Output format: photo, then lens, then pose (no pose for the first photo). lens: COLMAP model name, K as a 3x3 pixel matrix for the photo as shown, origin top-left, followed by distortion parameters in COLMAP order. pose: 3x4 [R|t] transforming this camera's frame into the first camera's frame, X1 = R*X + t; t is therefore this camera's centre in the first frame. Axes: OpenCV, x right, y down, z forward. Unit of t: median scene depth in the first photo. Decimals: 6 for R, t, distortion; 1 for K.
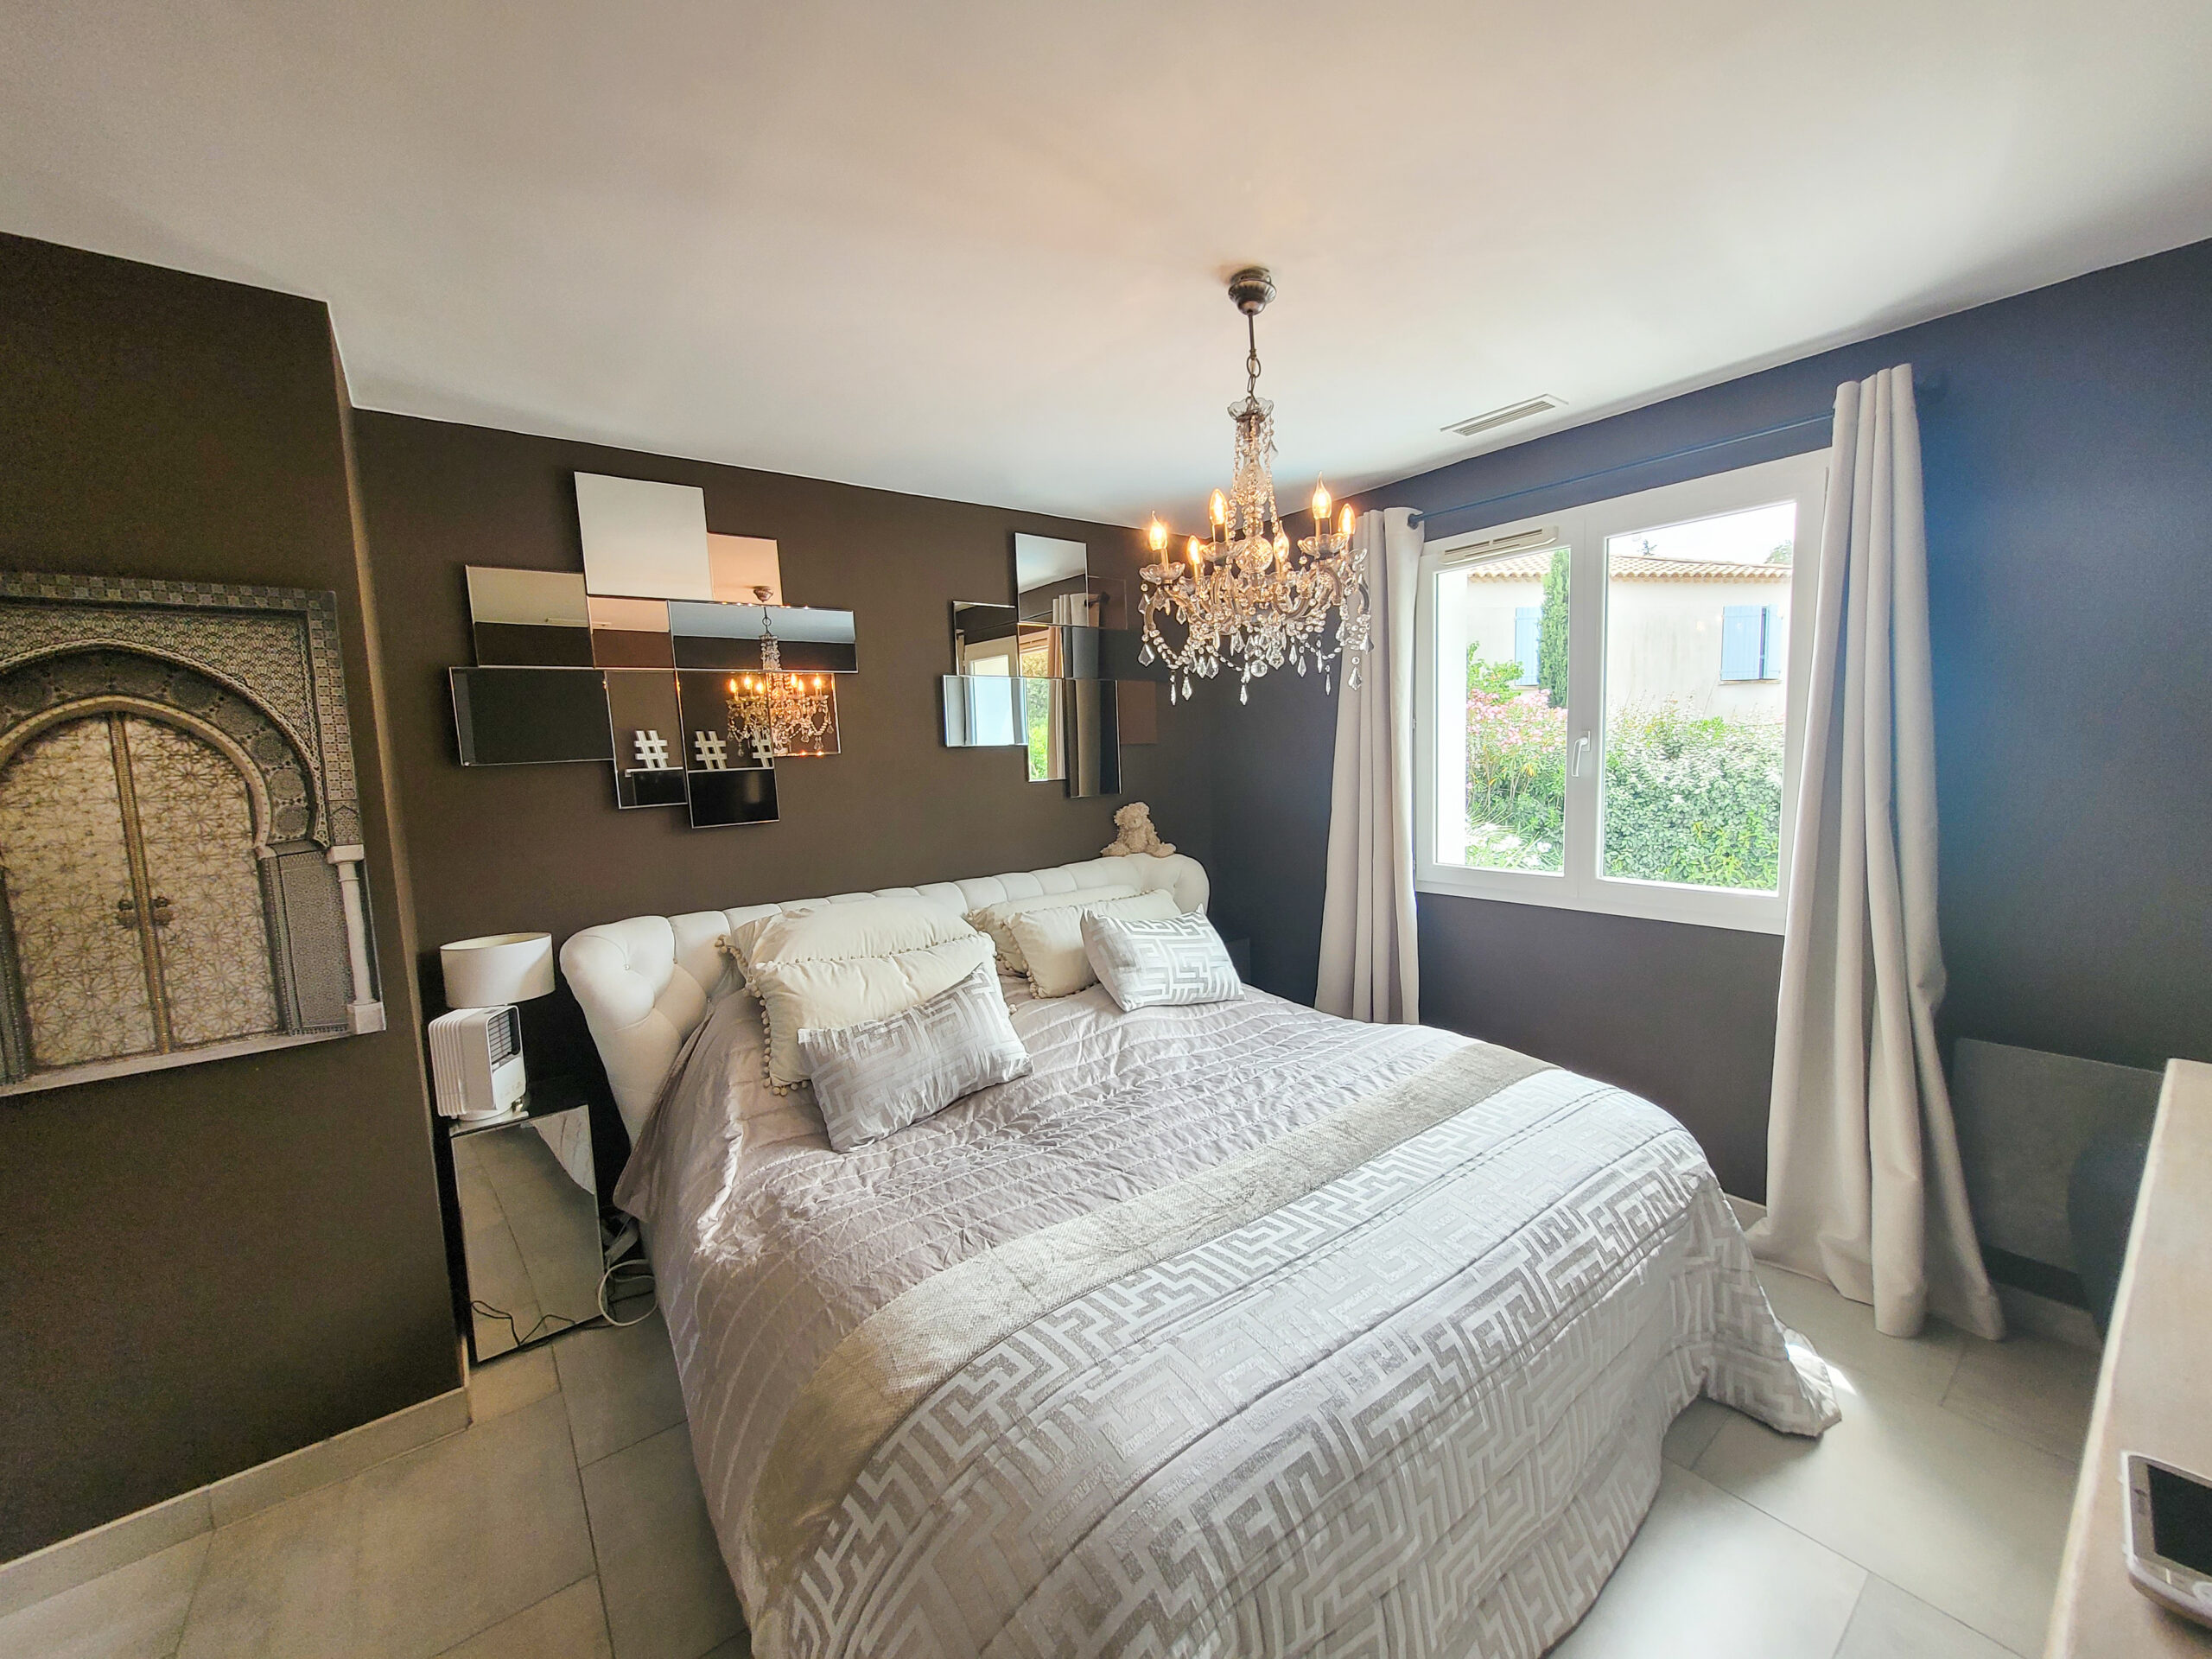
lens RADIAL K [[875.0, 0, 1110.2], [0, 875.0, 832.0], [0, 0, 1]] dist [-0.001502, -0.000098]
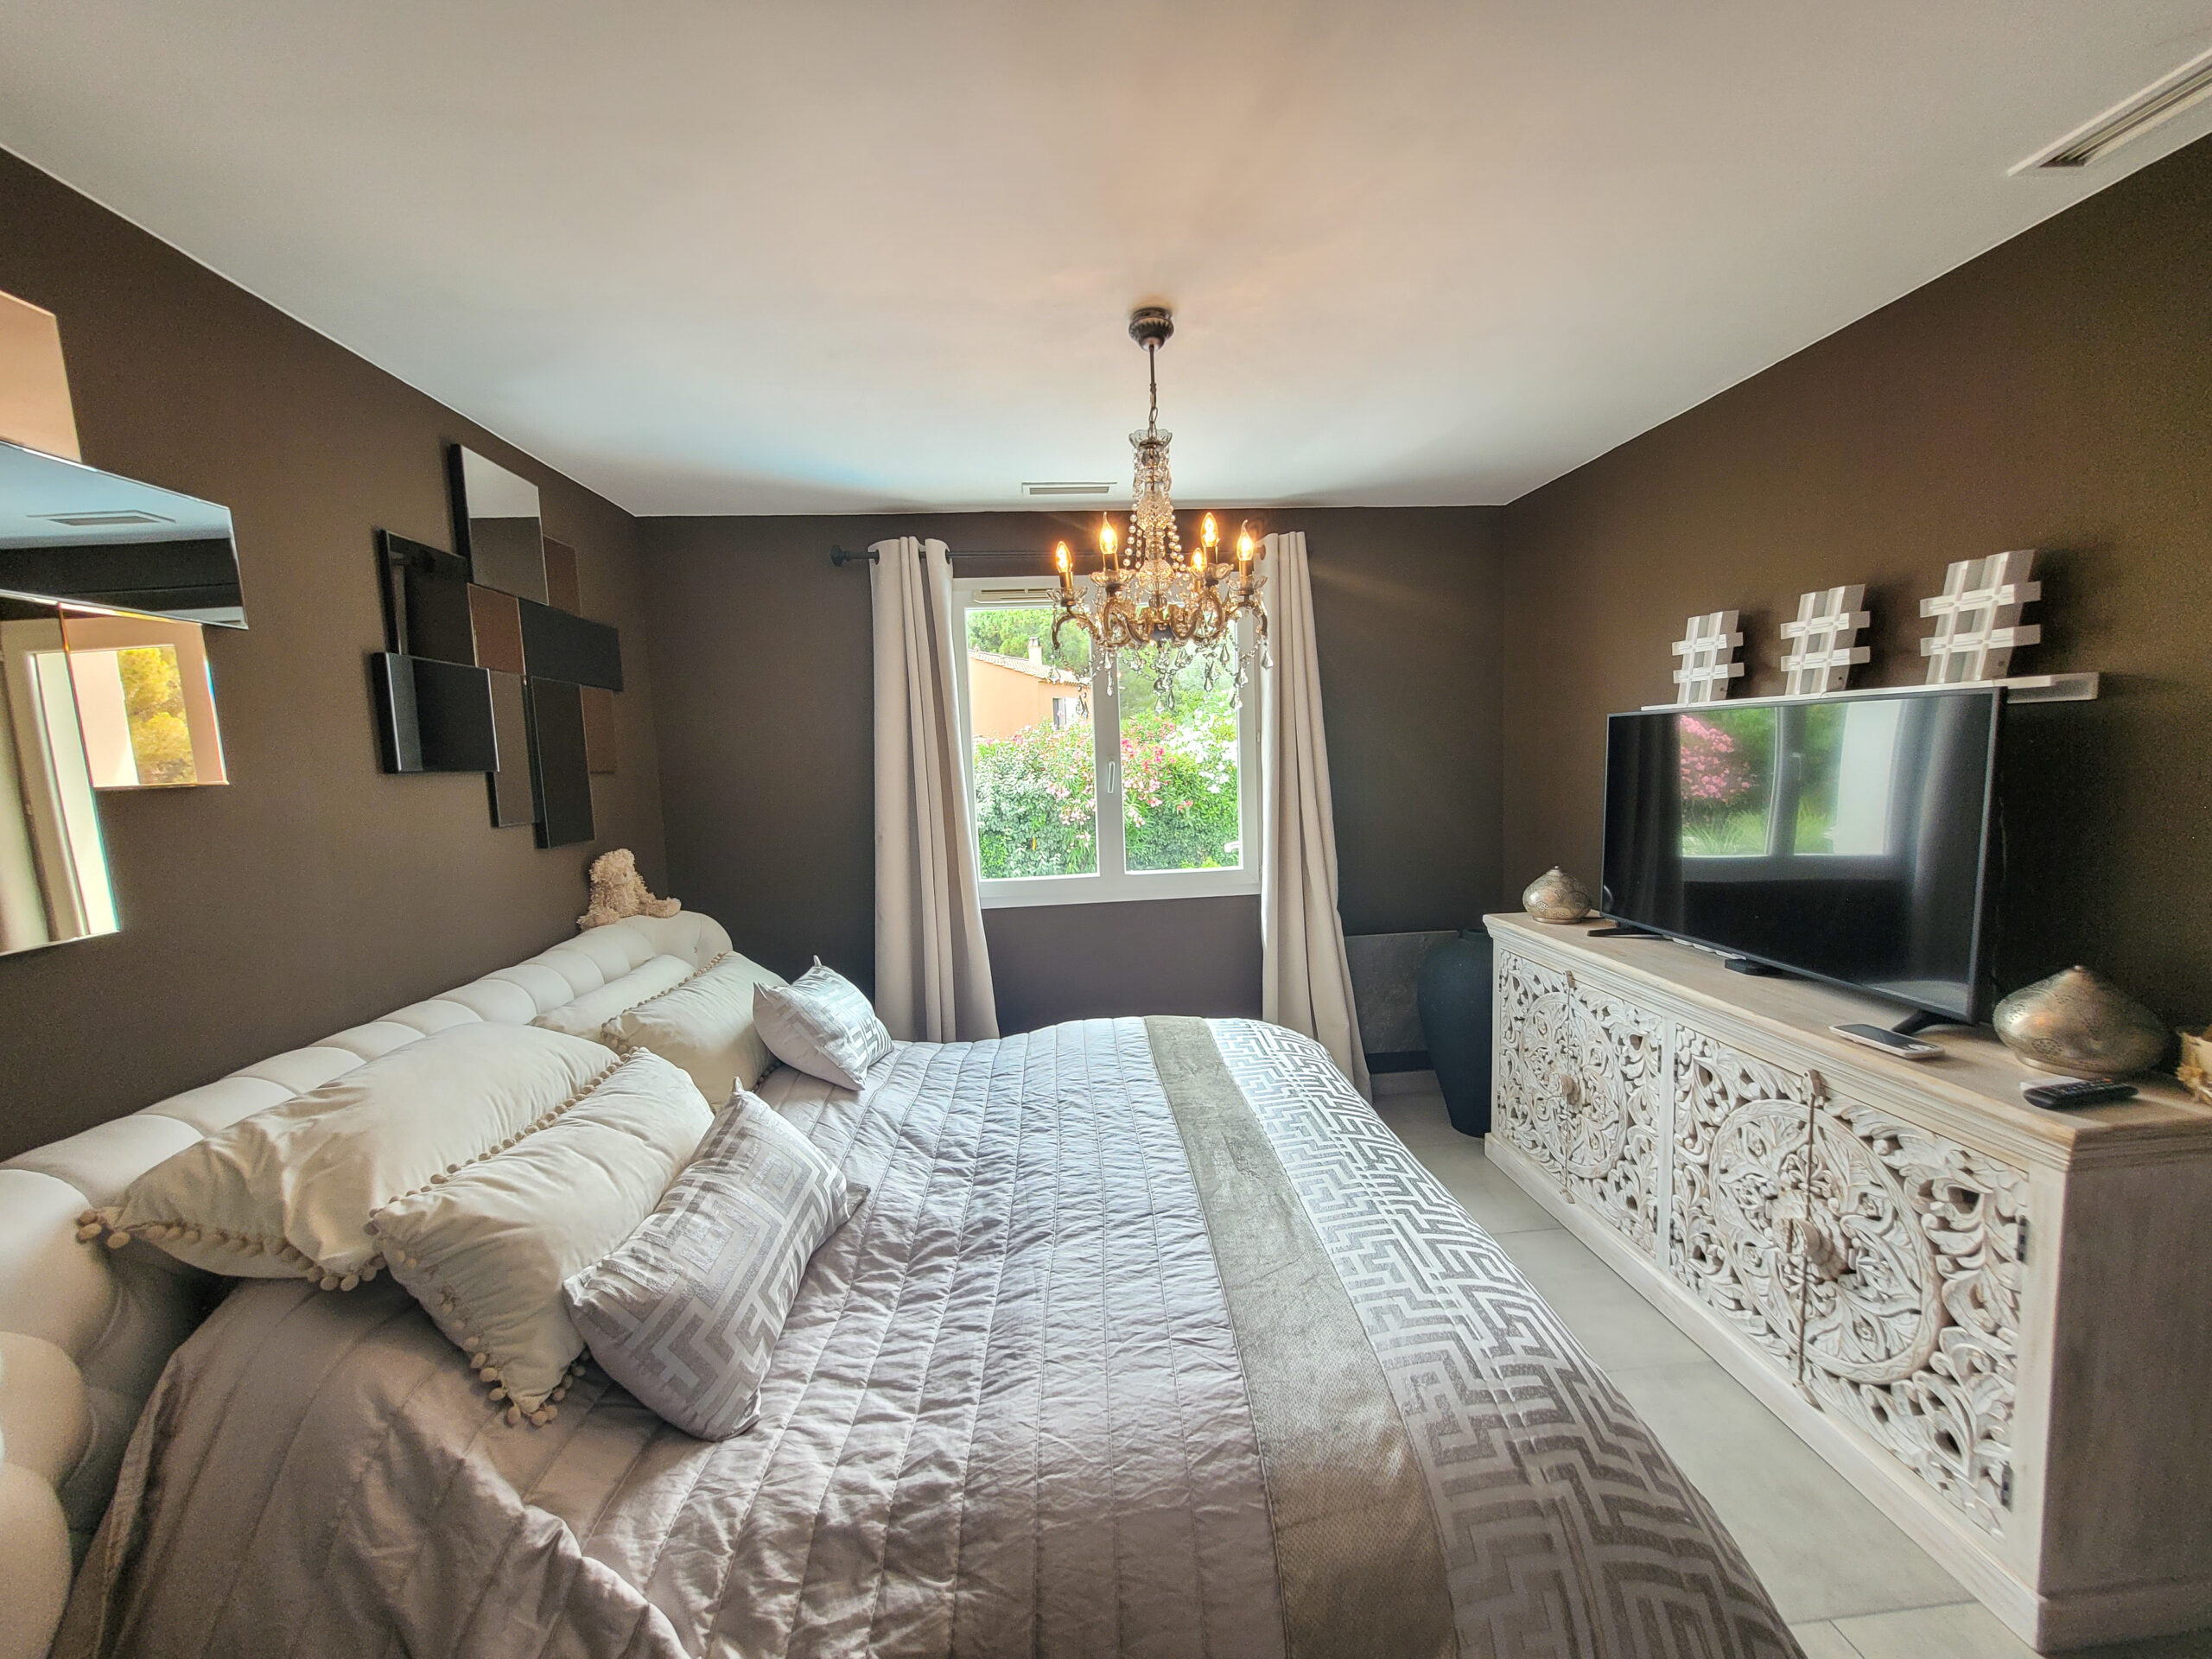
lens RADIAL K [[875.0, 0, 1110.2], [0, 875.0, 832.0], [0, 0, 1]] dist [-0.001502, -0.000098]
pose [[0.537680, -0.060493, 0.840976, -0.604986], [0.099483, 0.995007, 0.007968, -0.021289], [-0.837260, 0.079379, 0.541013, 0.399021]]
